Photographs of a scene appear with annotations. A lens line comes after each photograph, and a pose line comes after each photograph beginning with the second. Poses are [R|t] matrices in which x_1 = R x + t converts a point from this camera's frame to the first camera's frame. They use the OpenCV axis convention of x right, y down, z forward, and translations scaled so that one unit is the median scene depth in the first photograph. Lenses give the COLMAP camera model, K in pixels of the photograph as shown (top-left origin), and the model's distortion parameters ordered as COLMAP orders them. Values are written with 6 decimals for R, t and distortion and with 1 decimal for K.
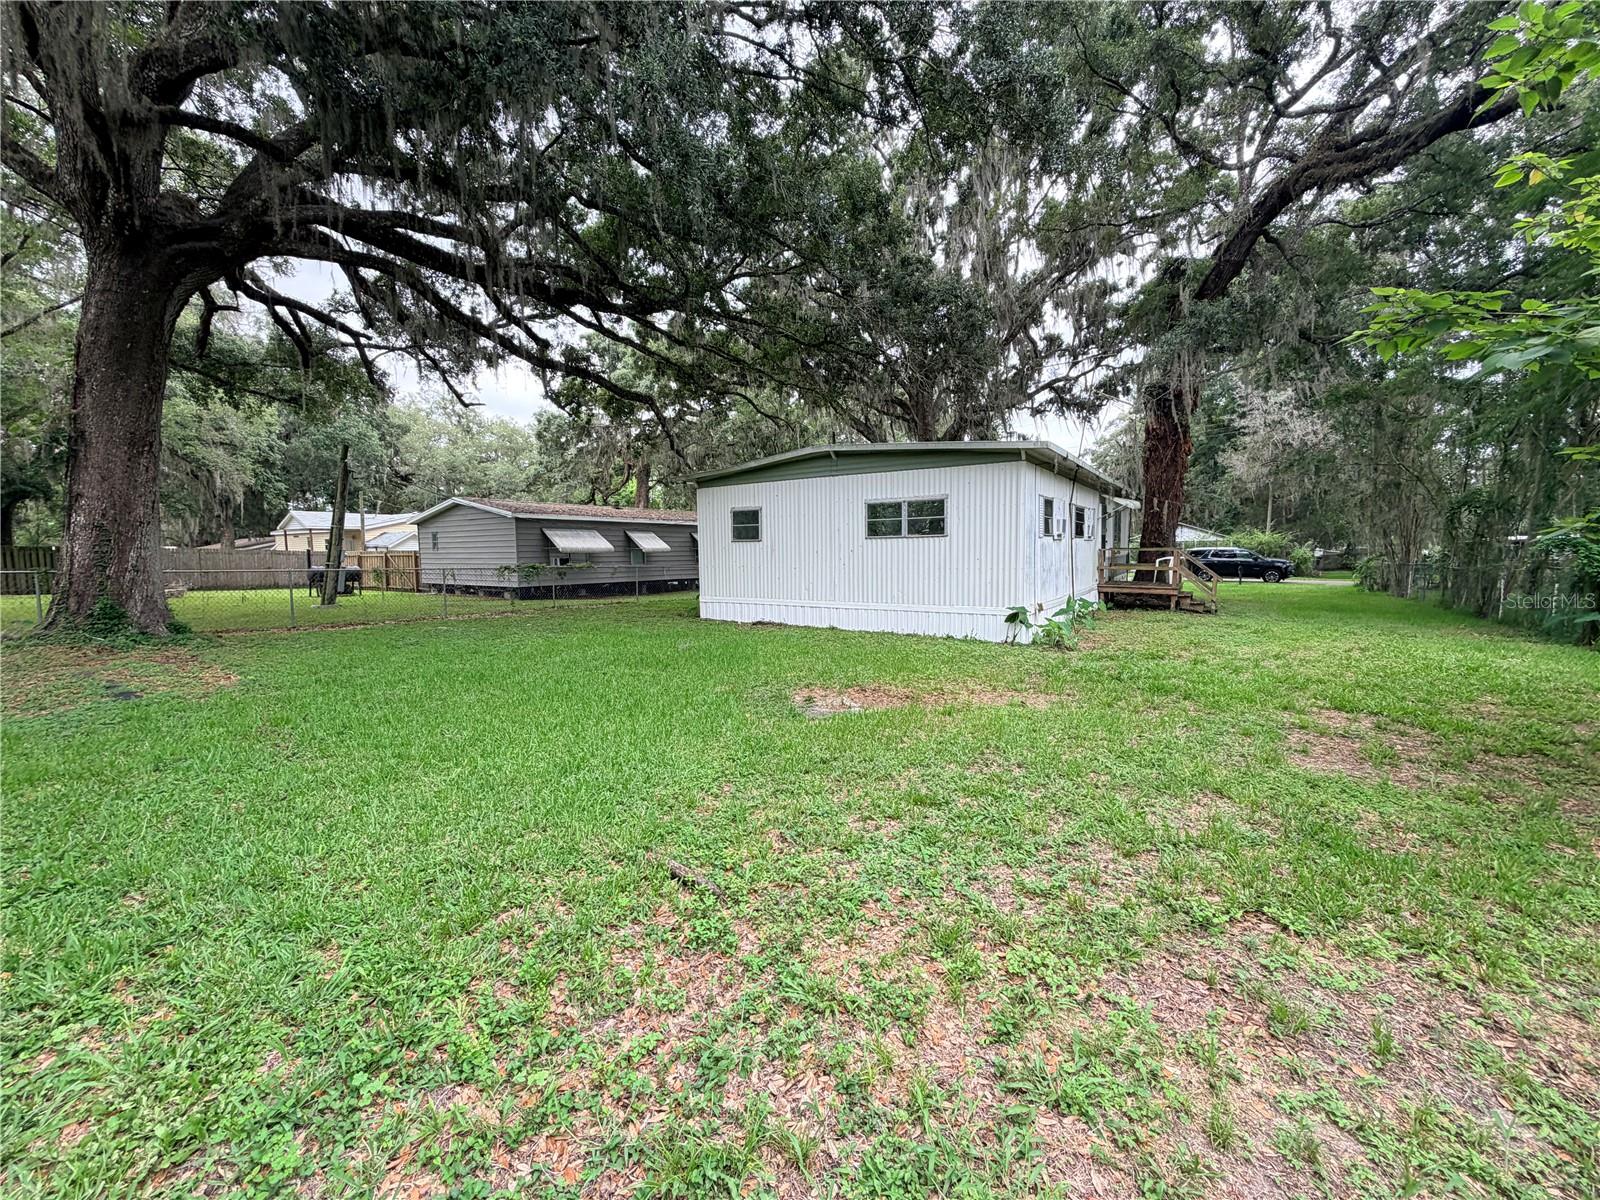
lens RADIAL K [[635.2, 0, 786.9], [0, 635.2, 600.9], [0, 0, 1]] dist [0.001009, 0.000031]
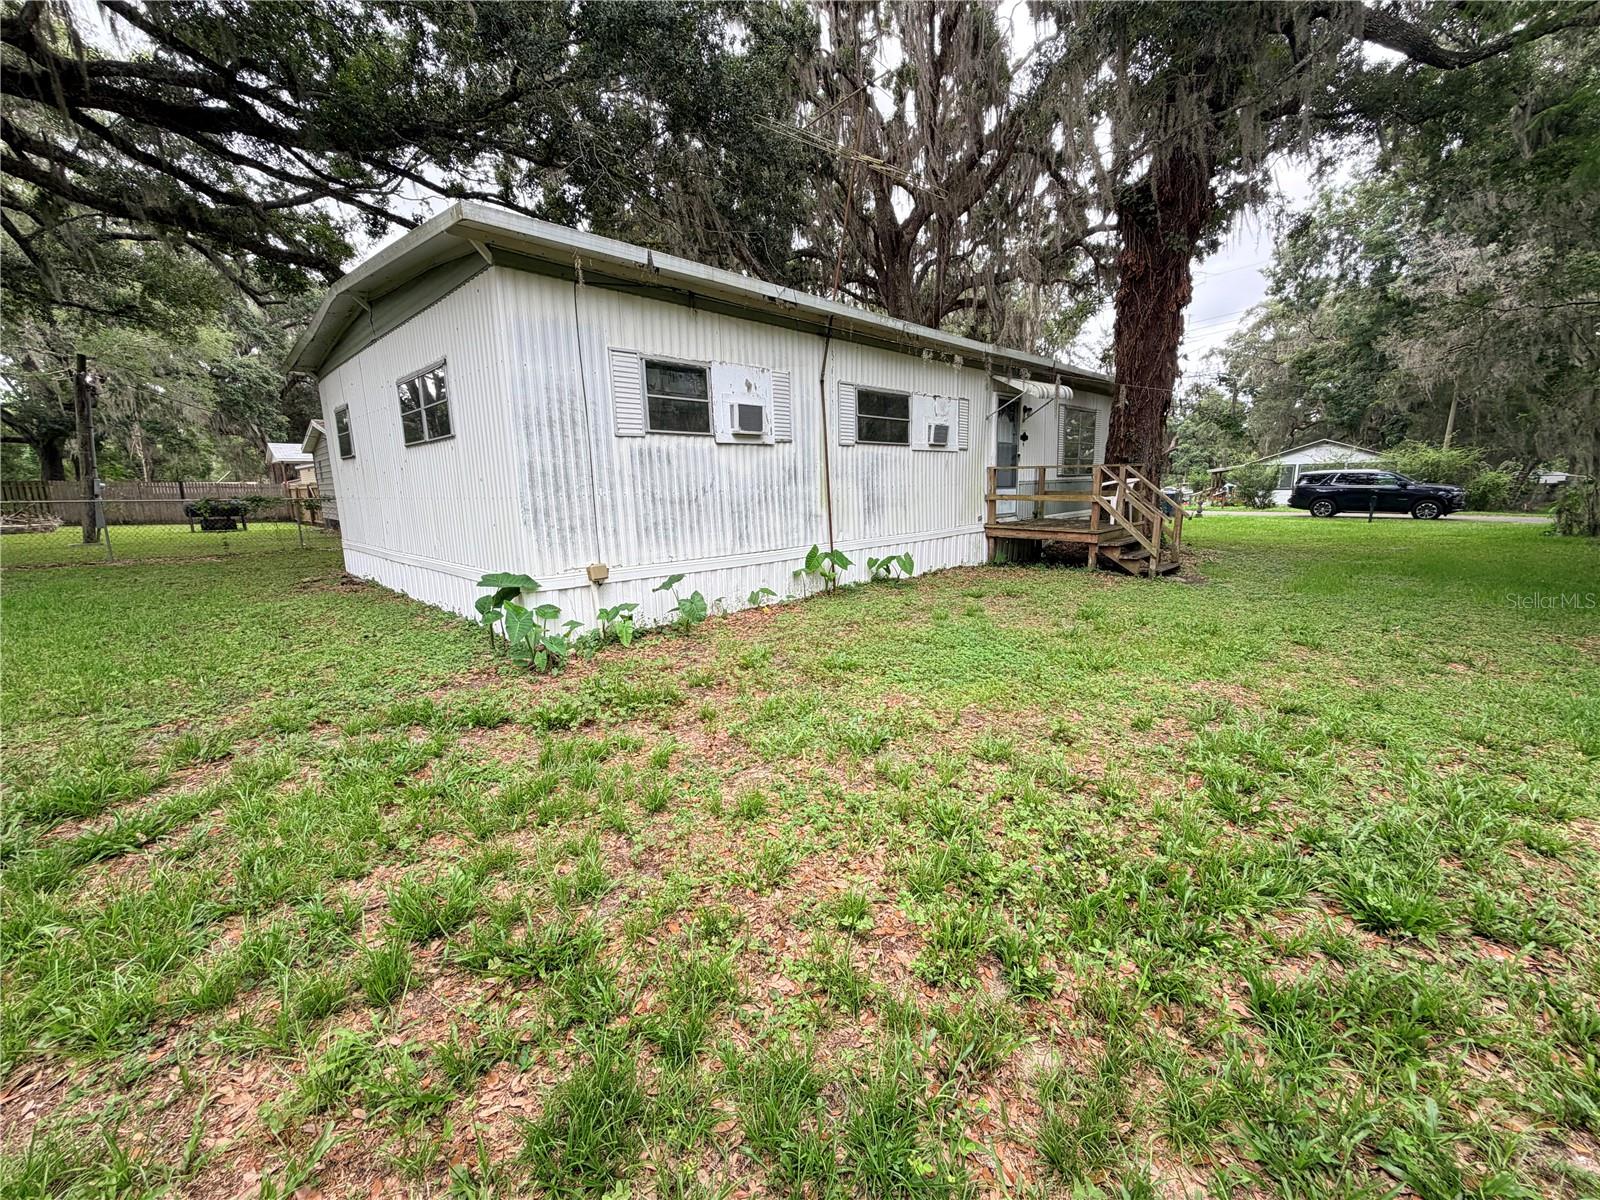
lens RADIAL K [[635.2, 0, 797.9], [0, 635.2, 599.9], [0, 0, 1]] dist [0.001009, 0.000031]
pose [[0.982174, 0.026197, -0.186137, 1.137809], [-0.007010, 0.994657, 0.102995, -0.041036], [0.187841, -0.099855, 0.977110, 0.922274]]
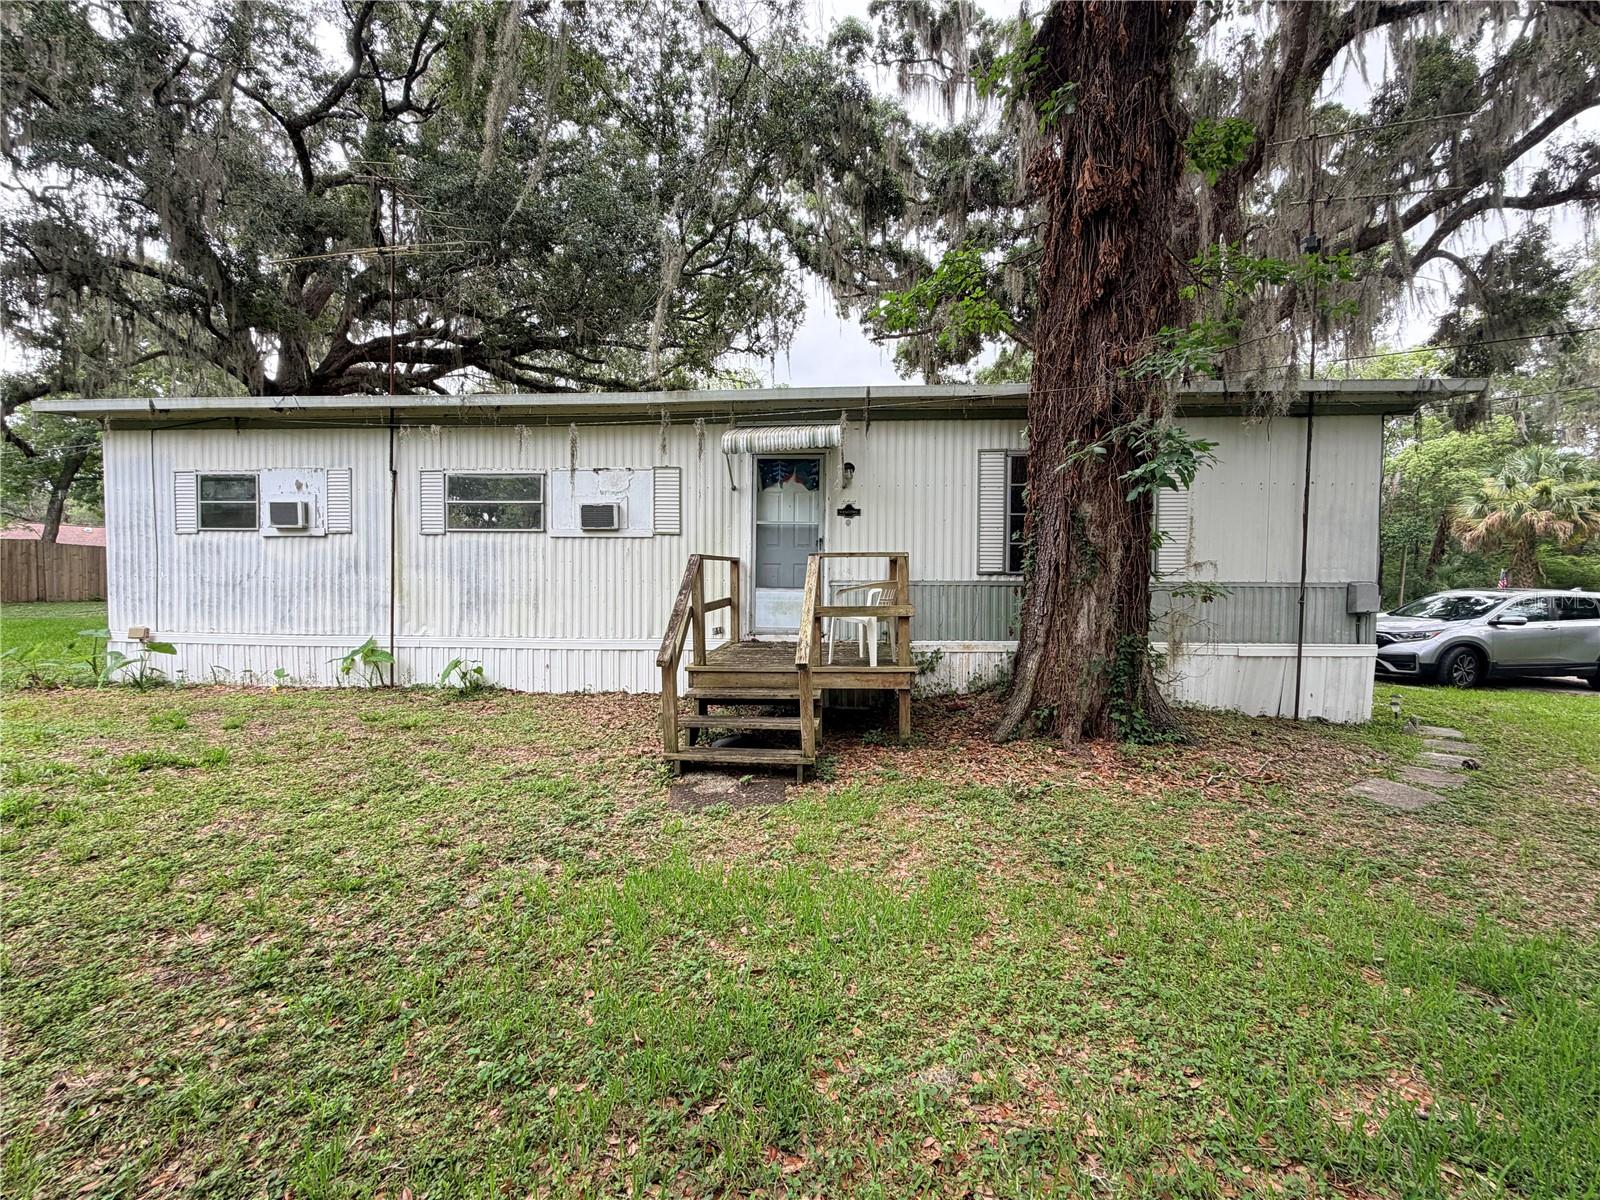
lens RADIAL K [[583.5, 0, 801.7], [0, 583.5, 599.9], [0, 0, 1]] dist [-0.000680, -0.000046]
pose [[0.519755, 0.024885, -0.853953, 2.279251], [-0.084305, 0.996191, -0.022282, -0.129029], [0.850145, 0.083574, 0.519873, 2.230756]]
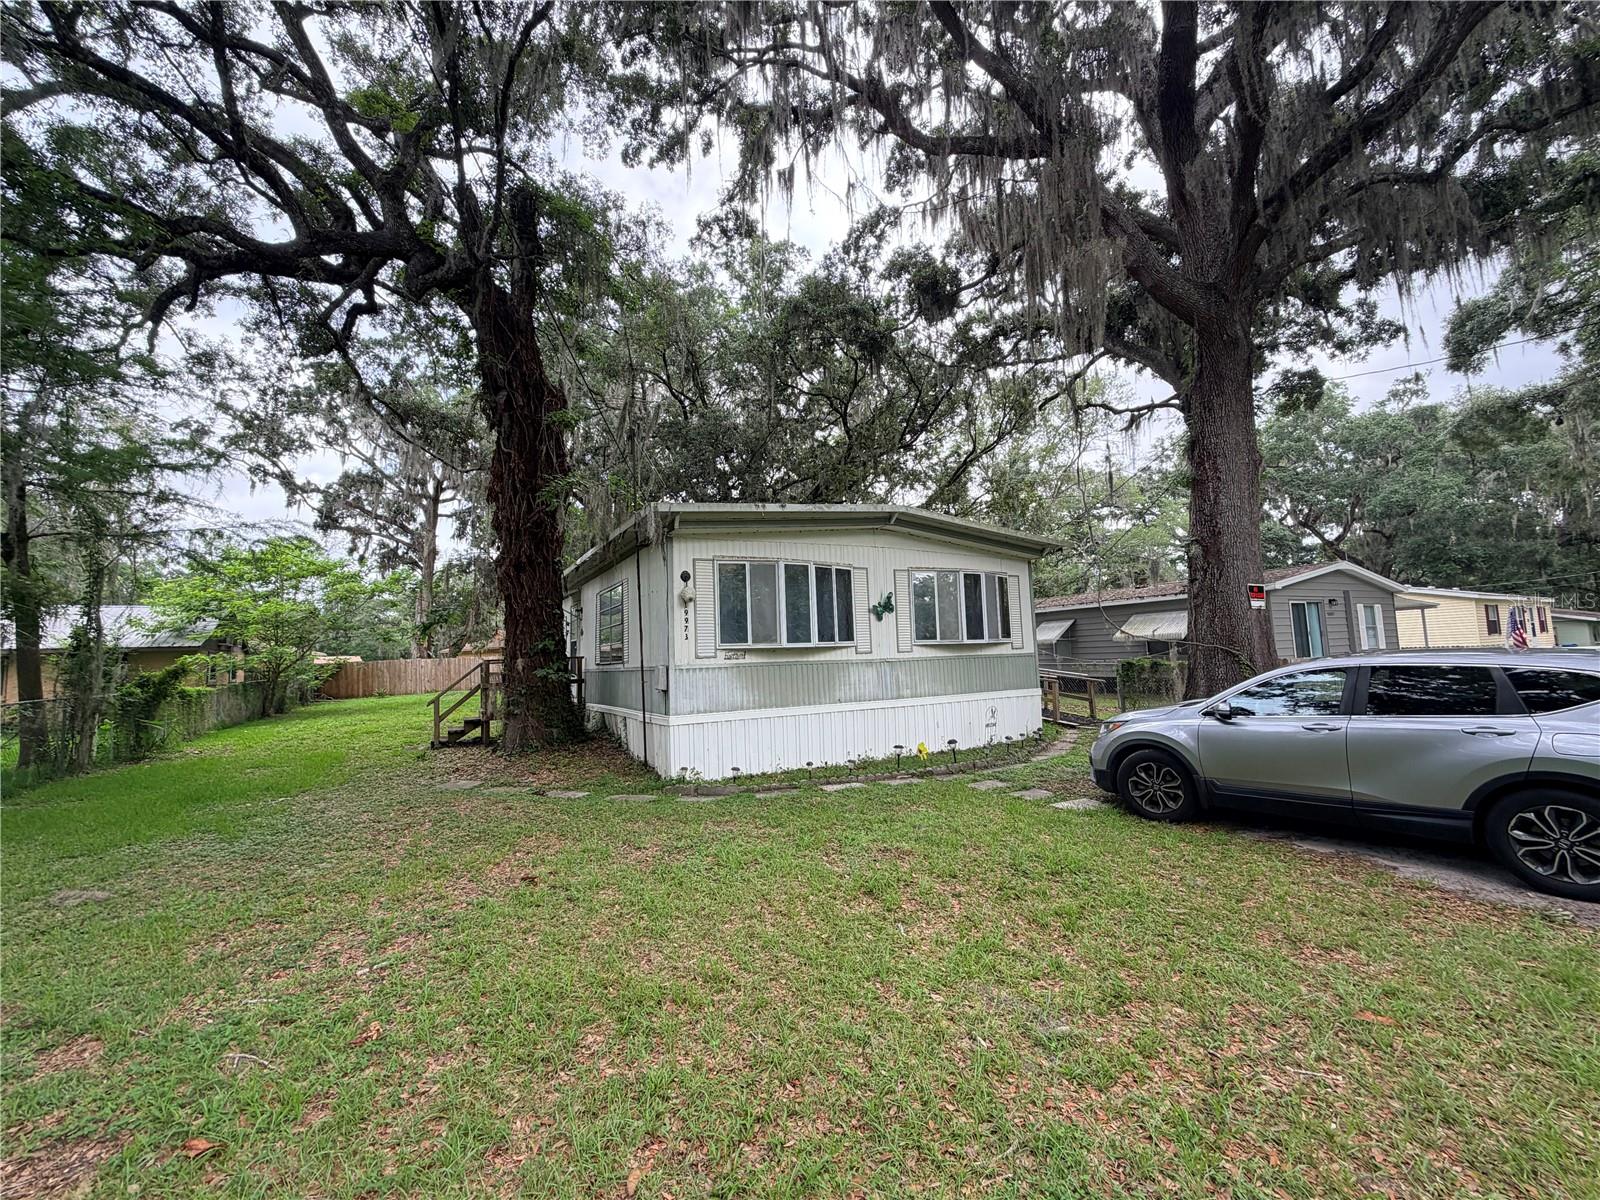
lens RADIAL K [[635.2, 0, 798.5], [0, 635.2, 603.6], [0, 0, 1]] dist [0.001009, 0.000031]
pose [[-0.427609, -0.066778, -0.901494, 3.059640], [-0.047521, 0.997549, -0.051352, -0.342550], [0.902714, 0.020882, -0.429735, 4.450451]]
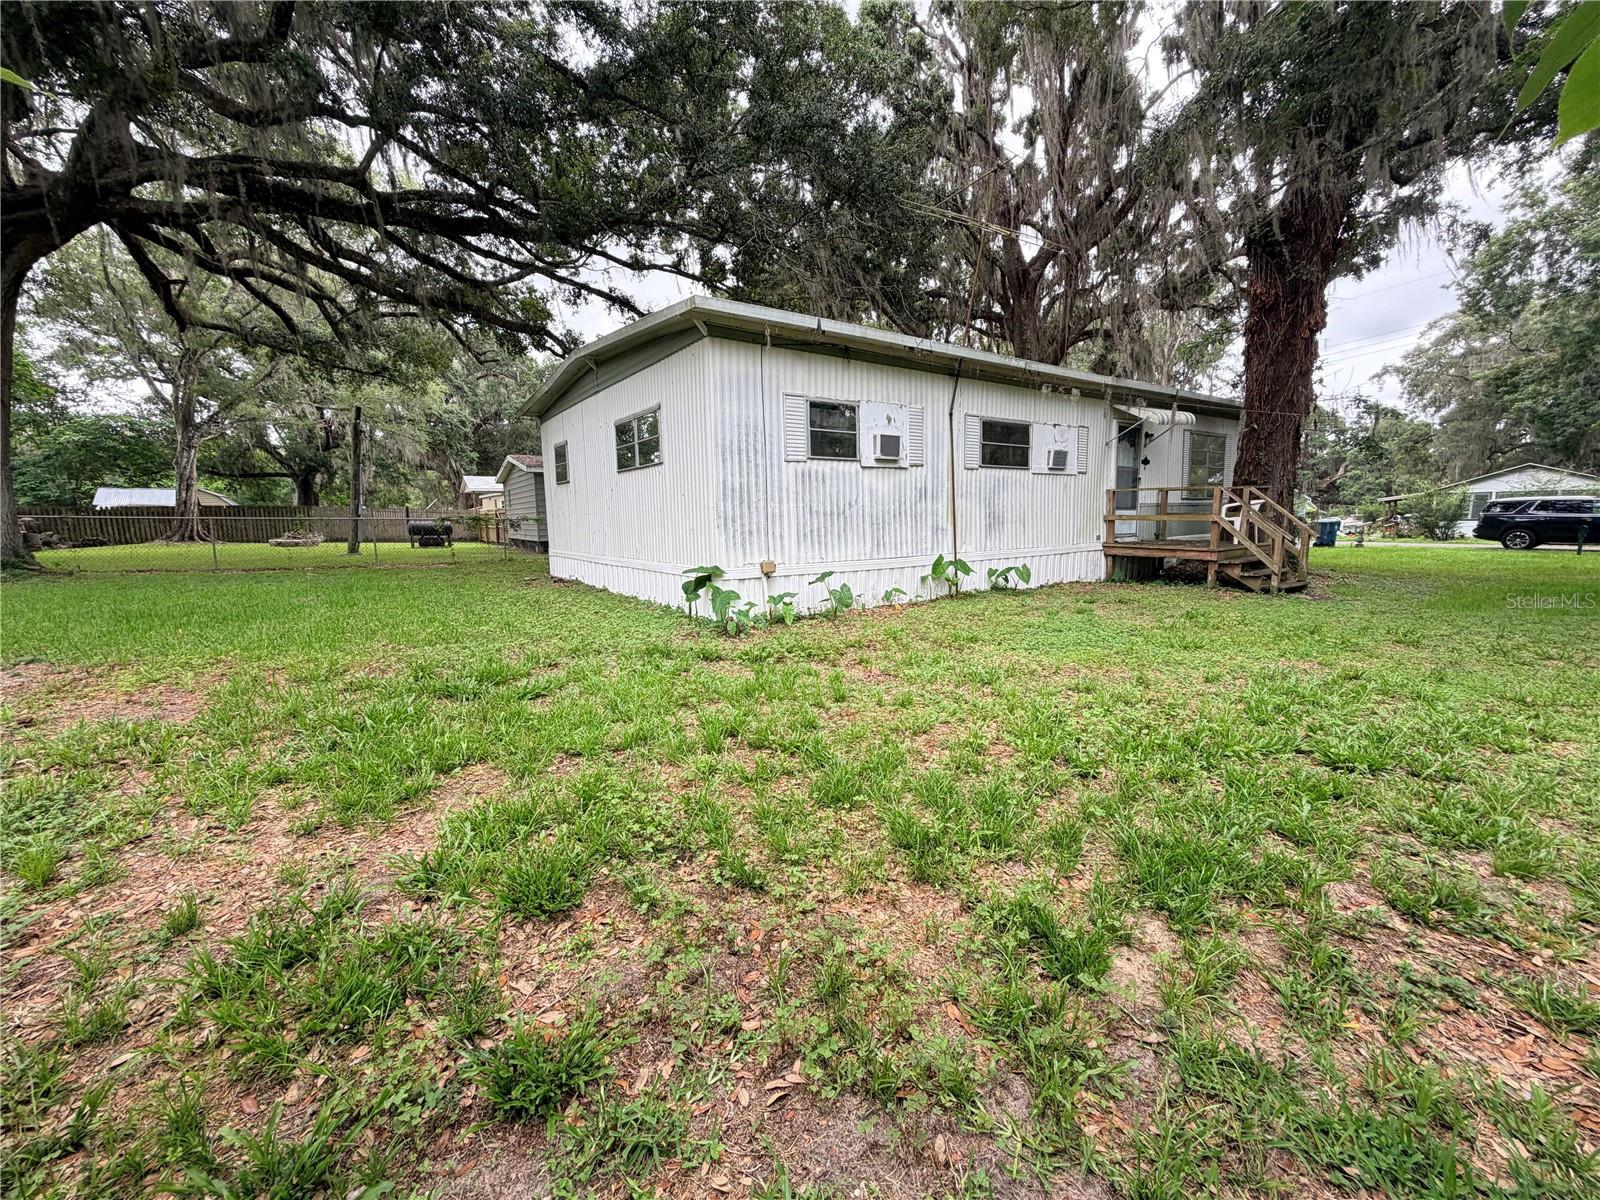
lens RADIAL K [[635.2, 0, 797.4], [0, 635.2, 601.9], [0, 0, 1]] dist [0.001009, 0.000031]
pose [[0.931884, 0.045536, -0.359886, 1.154768], [-0.024921, 0.997782, 0.061719, 0.004872], [0.361898, -0.048547, 0.930953, 0.705143]]
